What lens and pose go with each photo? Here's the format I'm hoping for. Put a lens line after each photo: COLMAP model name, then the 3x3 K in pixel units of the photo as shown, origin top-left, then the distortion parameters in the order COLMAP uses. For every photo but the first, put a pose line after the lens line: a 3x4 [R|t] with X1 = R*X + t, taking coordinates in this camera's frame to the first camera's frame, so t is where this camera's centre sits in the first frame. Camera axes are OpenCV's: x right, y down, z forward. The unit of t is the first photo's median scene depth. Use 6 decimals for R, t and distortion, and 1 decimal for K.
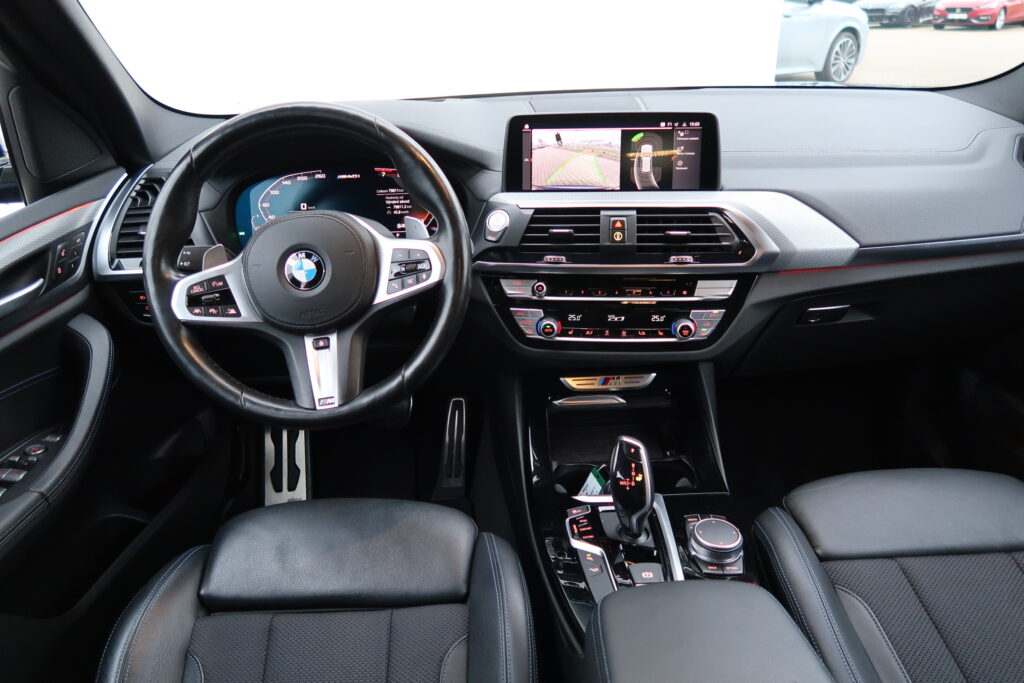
lens RADIAL K [[744.9, 0, 512.0], [0, 744.9, 341.8], [0, 0, 1]] dist [-0.000442, 0.003020]
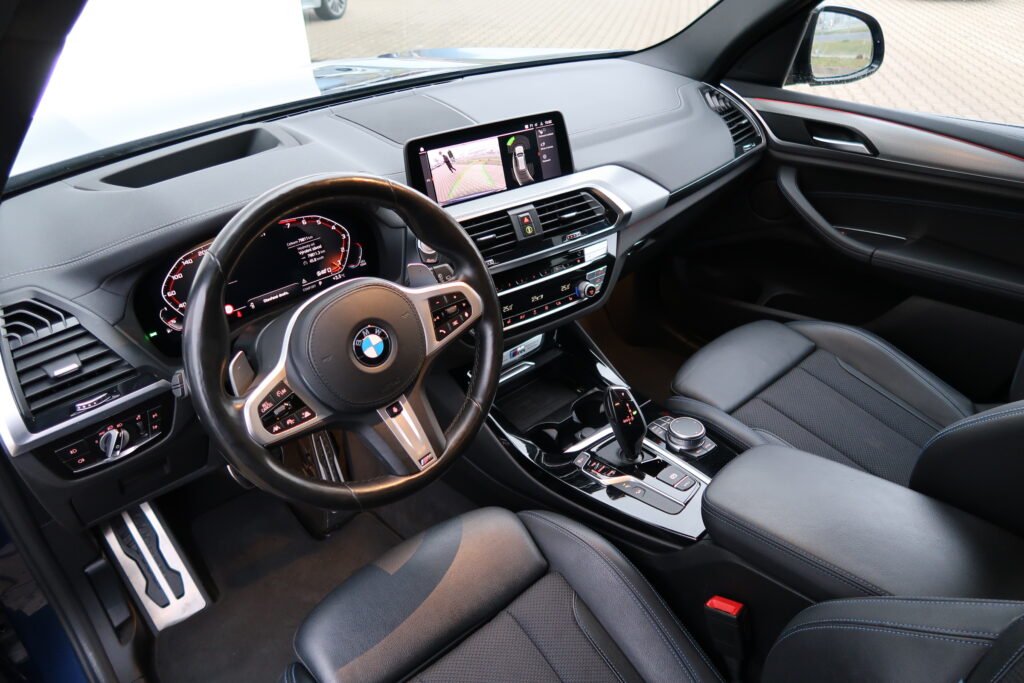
lens RADIAL K [[744.9, 0, 512.3], [0, 744.9, 341.3], [0, 0, 1]] dist [-0.000442, 0.003020]
pose [[0.754436, -0.331314, 0.566619, -0.580156], [0.281213, 0.943169, 0.177064, -0.187081], [-0.593081, 0.025757, 0.804730, 0.086349]]
